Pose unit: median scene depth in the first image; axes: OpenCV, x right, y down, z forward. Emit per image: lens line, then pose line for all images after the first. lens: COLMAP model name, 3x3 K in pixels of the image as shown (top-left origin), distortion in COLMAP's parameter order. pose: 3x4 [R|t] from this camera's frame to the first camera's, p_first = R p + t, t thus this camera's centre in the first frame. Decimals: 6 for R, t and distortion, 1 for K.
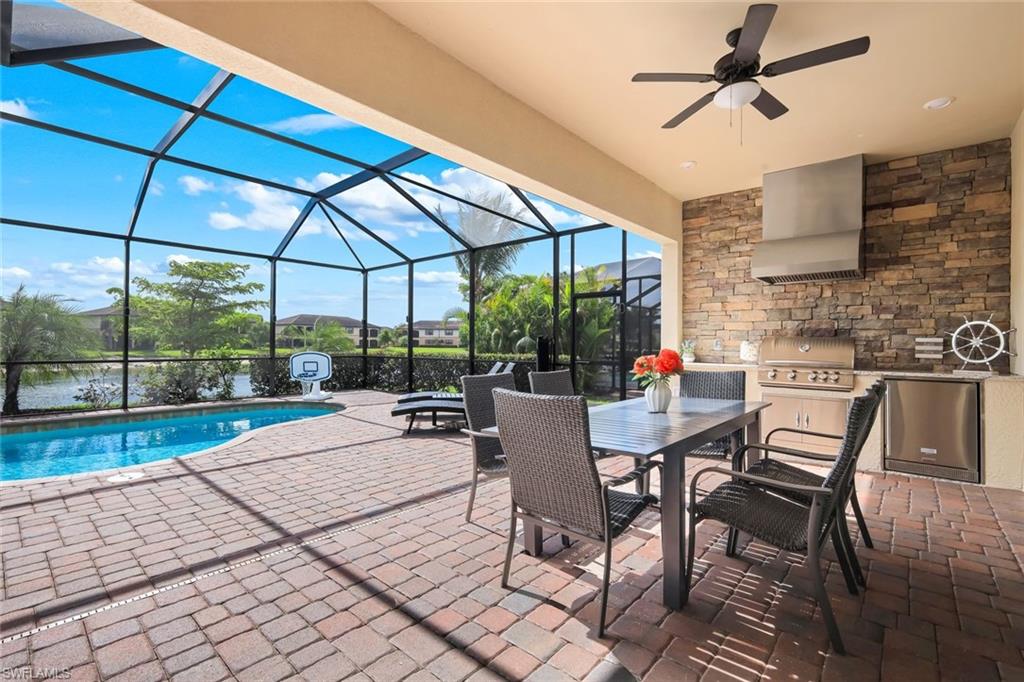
lens RADIAL K [[450.1, 0, 511.9], [0, 450.1, 338.5], [0, 0, 1]] dist [0.002200, 0.000426]
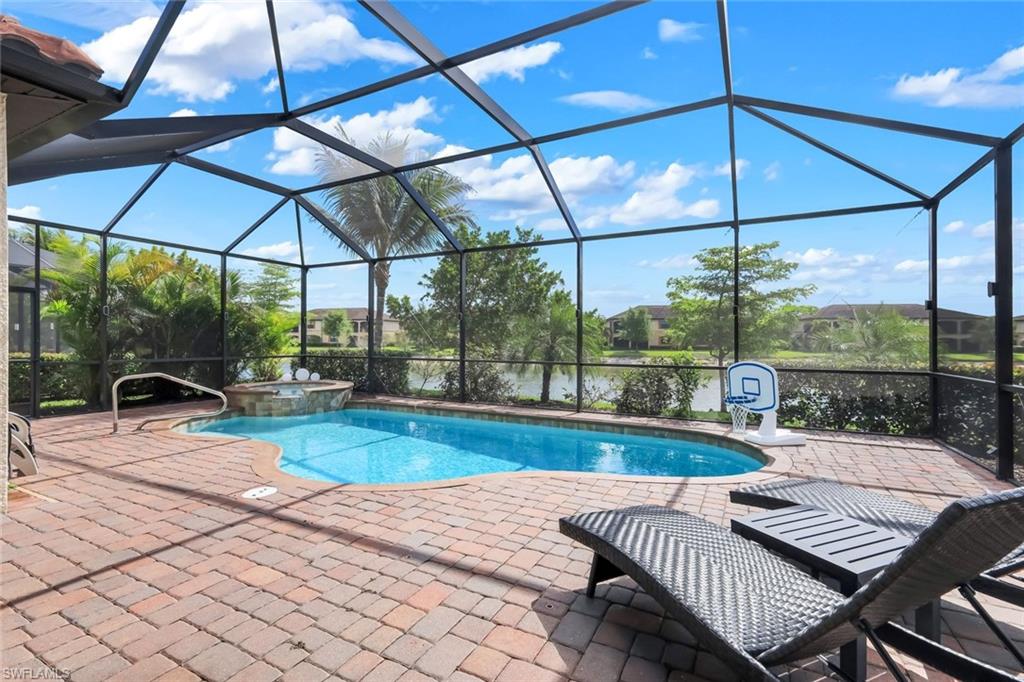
lens RADIAL K [[468.4, 0, 512.0], [0, 468.4, 341.0], [0, 0, 1]] dist [0.001359, 0.000268]
pose [[0.230694, -0.004067, -0.973018, 0.120824], [0.010062, 0.999948, -0.001794, -0.000343], [0.972974, -0.009377, 0.230723, 0.743518]]
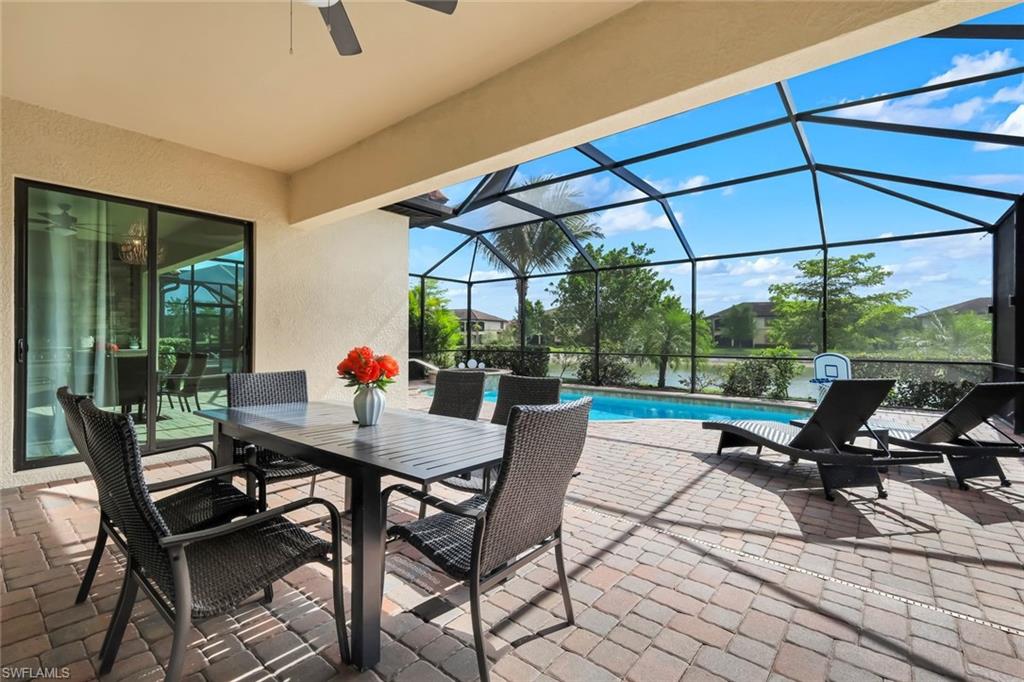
lens RADIAL K [[462.3, 0, 512.0], [0, 462.3, 341.0], [0, 0, 1]] dist [0.000325, 0.000079]
pose [[0.034293, -0.000941, -0.999411, 0.506896], [0.009745, 0.999952, -0.000608, 0.002985], [0.999364, -0.009719, 0.034301, 0.533409]]
